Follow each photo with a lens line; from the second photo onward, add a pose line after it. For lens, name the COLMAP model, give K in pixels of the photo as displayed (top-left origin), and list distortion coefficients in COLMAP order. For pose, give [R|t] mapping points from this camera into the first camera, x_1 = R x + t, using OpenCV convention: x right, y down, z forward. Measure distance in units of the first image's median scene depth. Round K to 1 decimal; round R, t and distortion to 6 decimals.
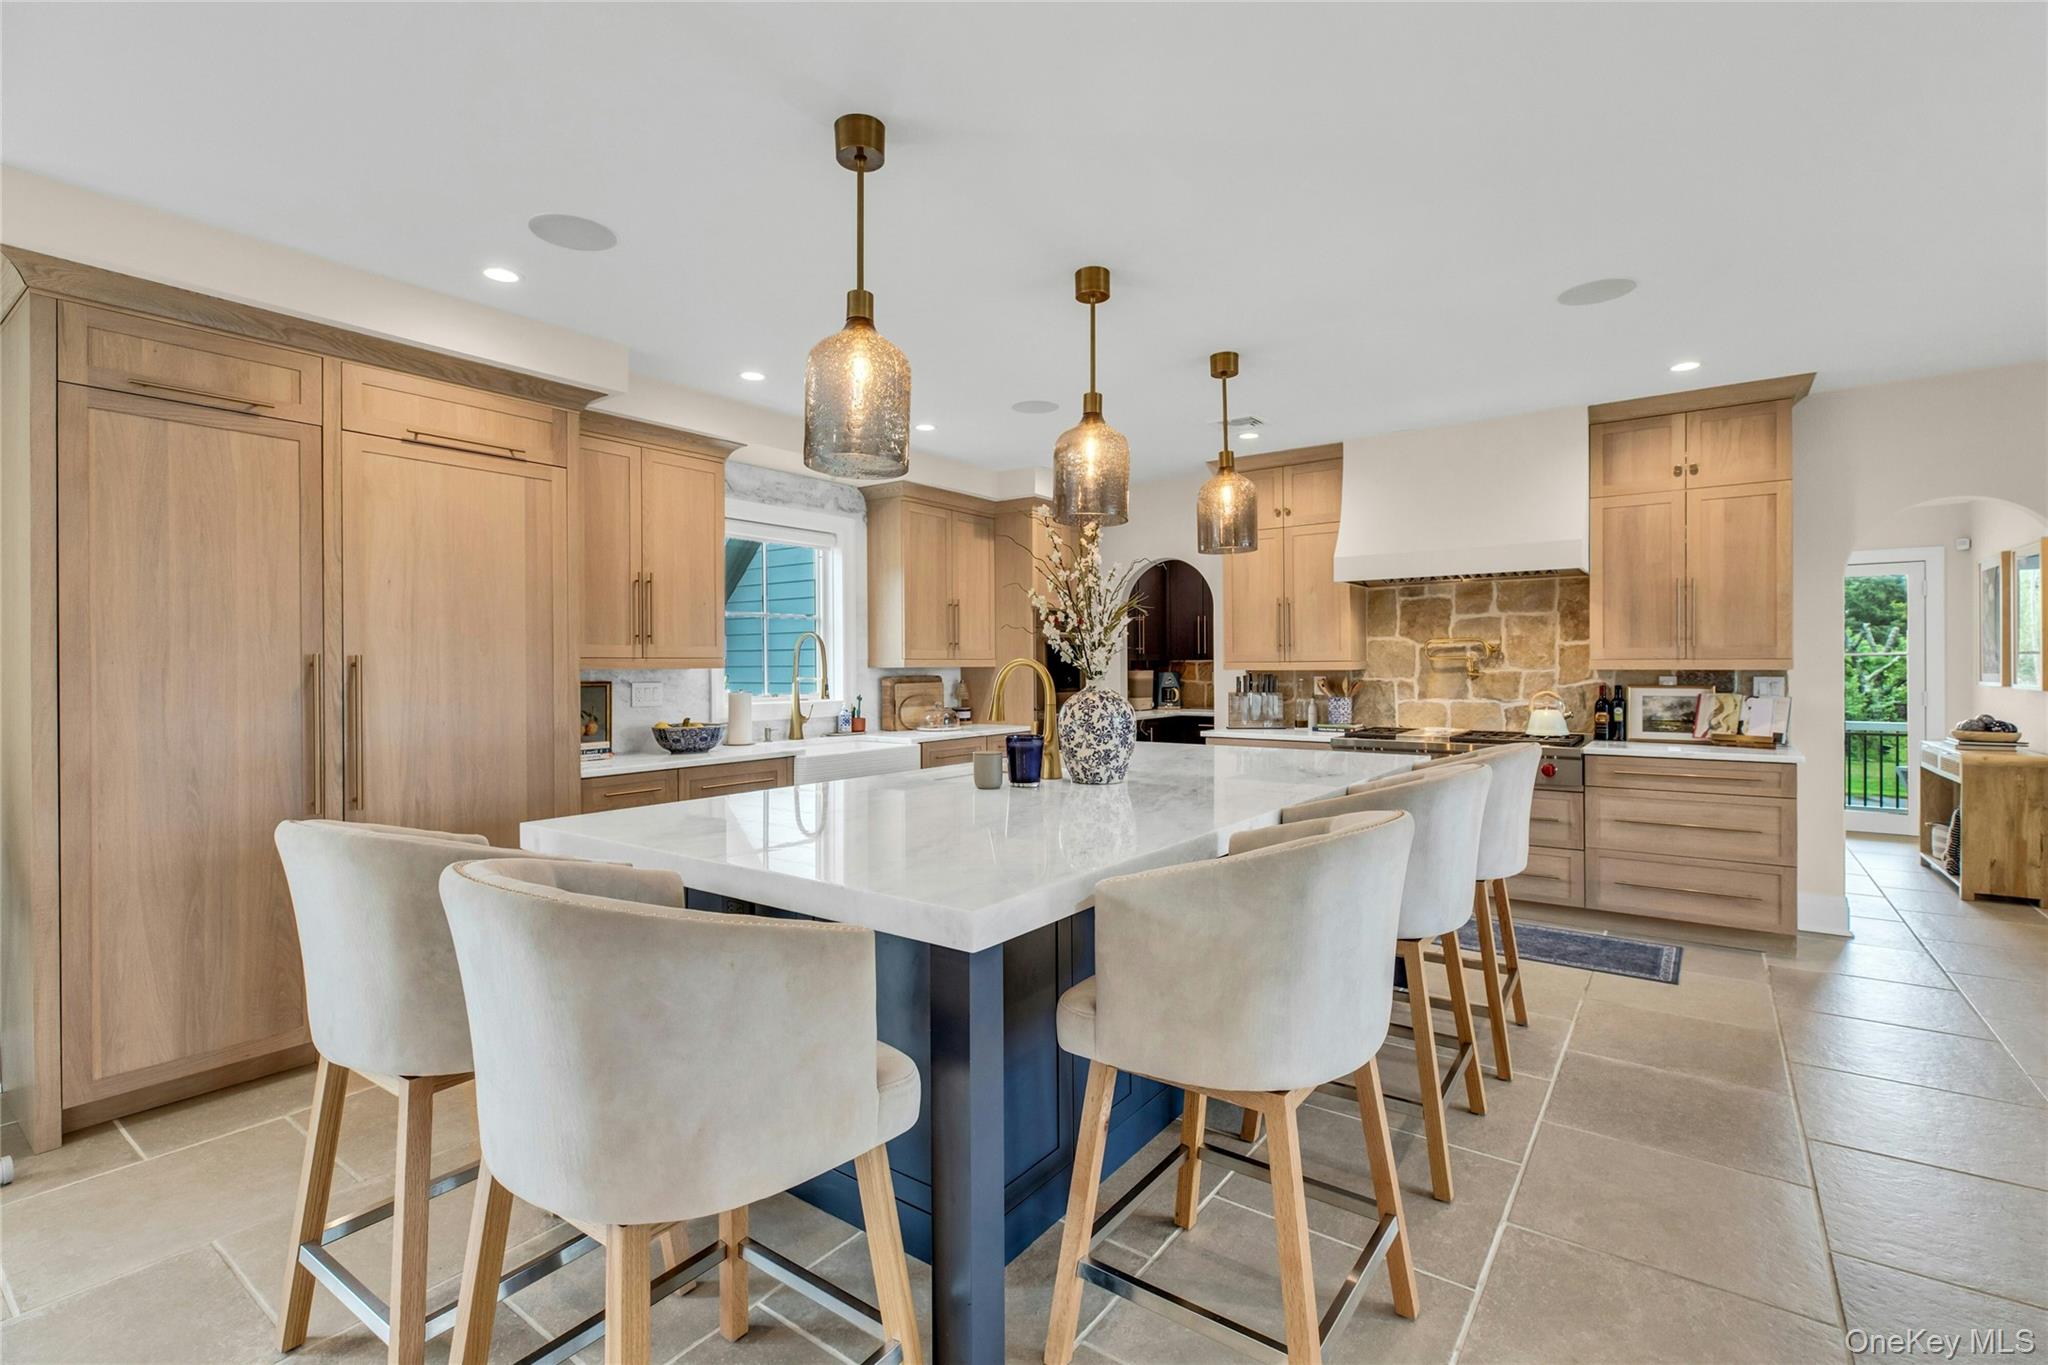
lens RADIAL K [[905.4, 0, 1025.2], [0, 905.4, 667.0], [0, 0, 1]] dist [0.000790, 0.000330]
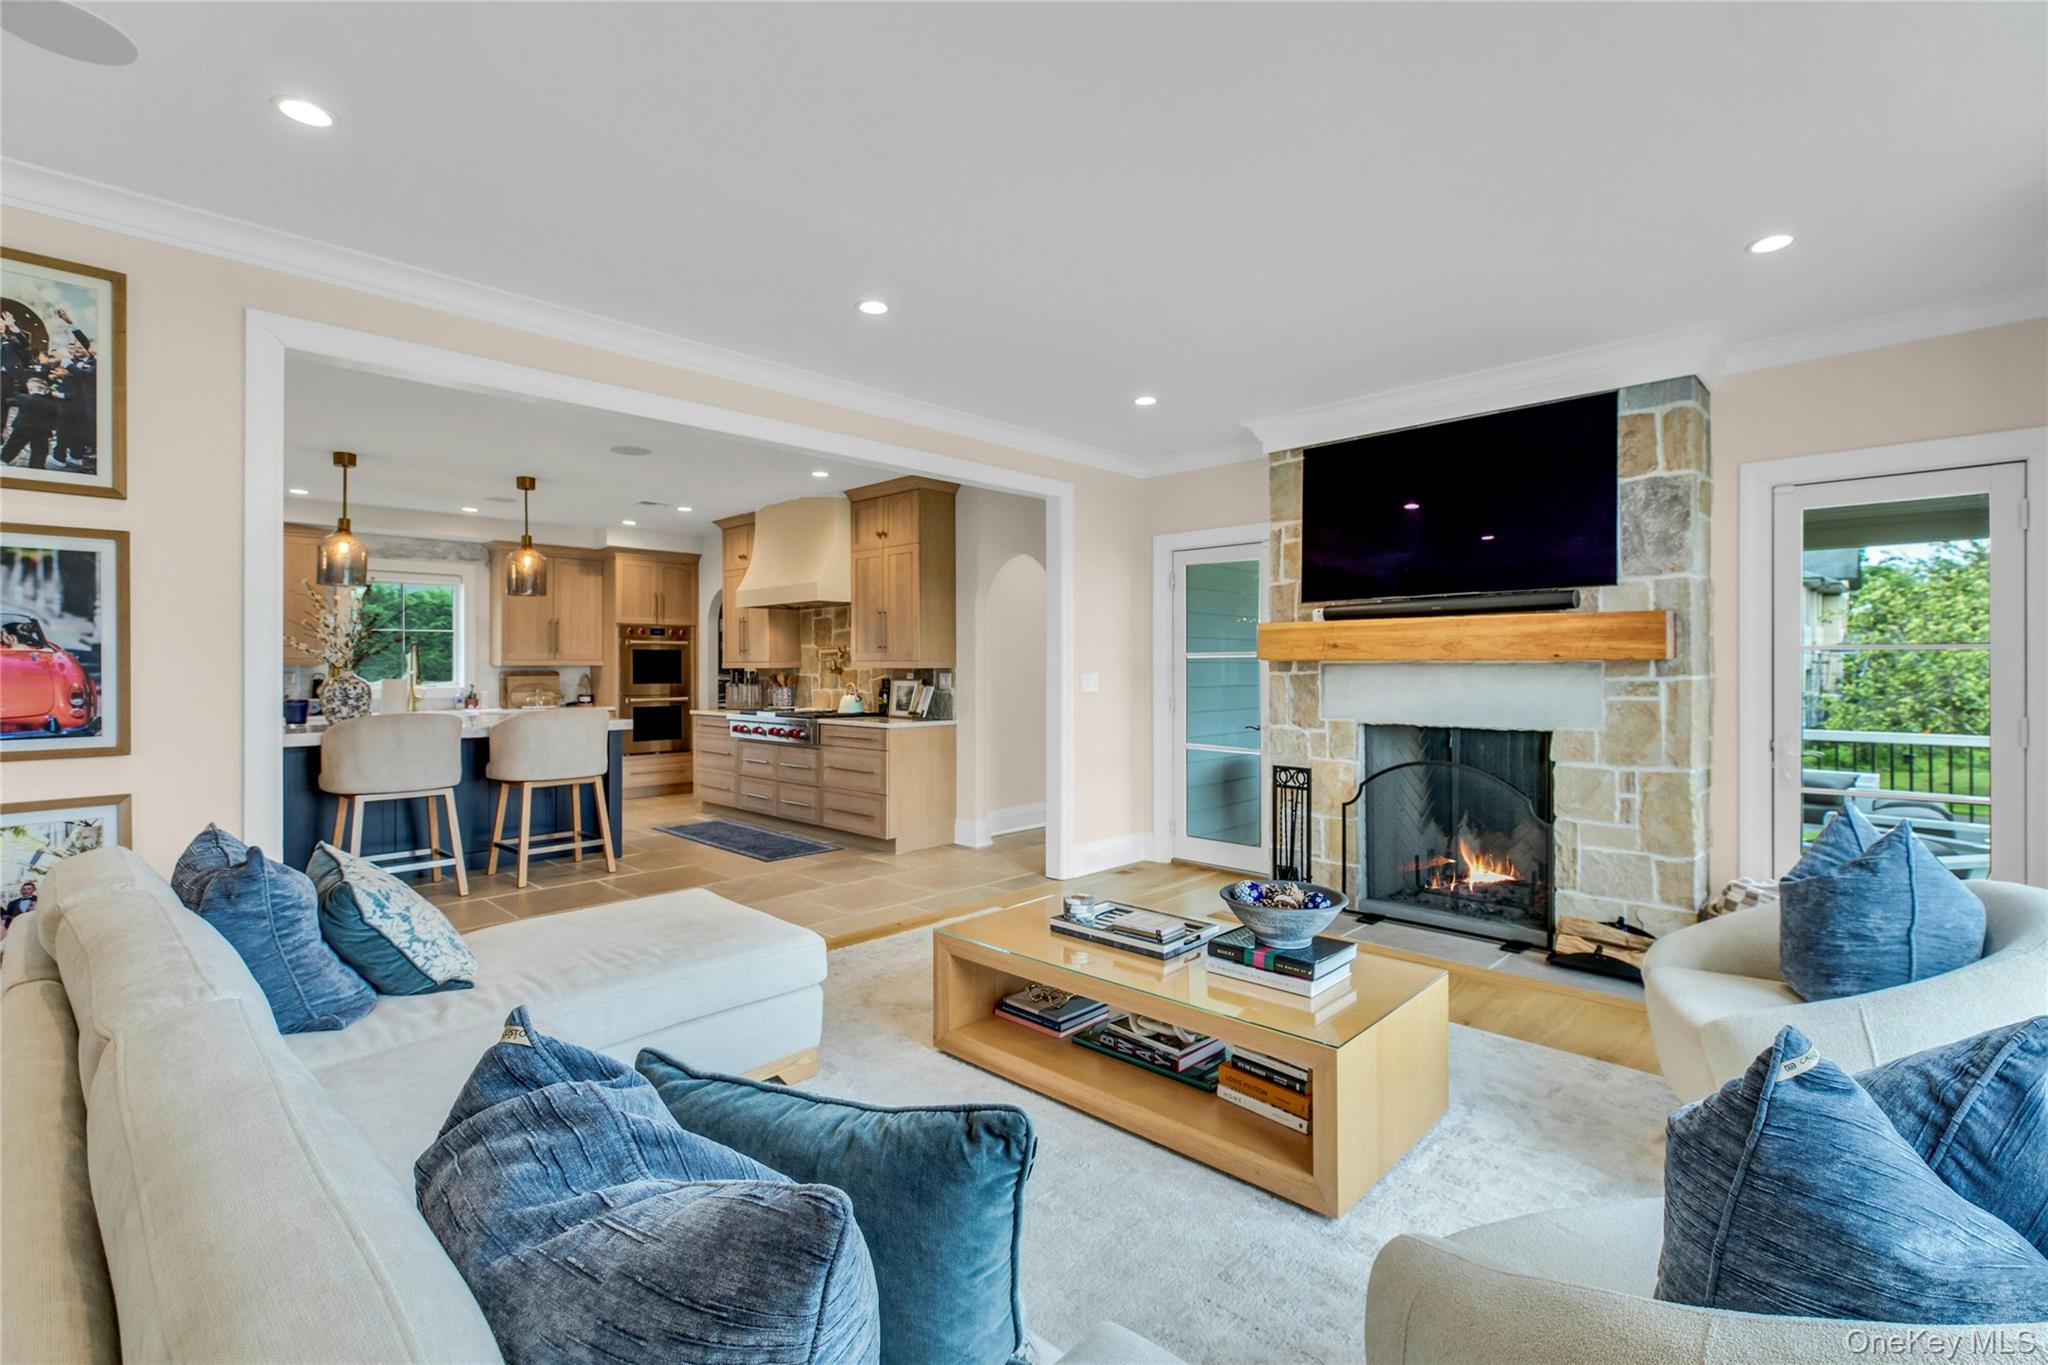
lens RADIAL K [[905.4, 0, 1025.2], [0, 905.4, 667.0], [0, 0, 1]] dist [0.000790, 0.000330]
pose [[0.990535, 0.003909, -0.137207, 1.078931], [-0.003846, 0.999992, 0.000728, -0.000887], [0.137209, -0.000193, 0.990542, -0.414503]]
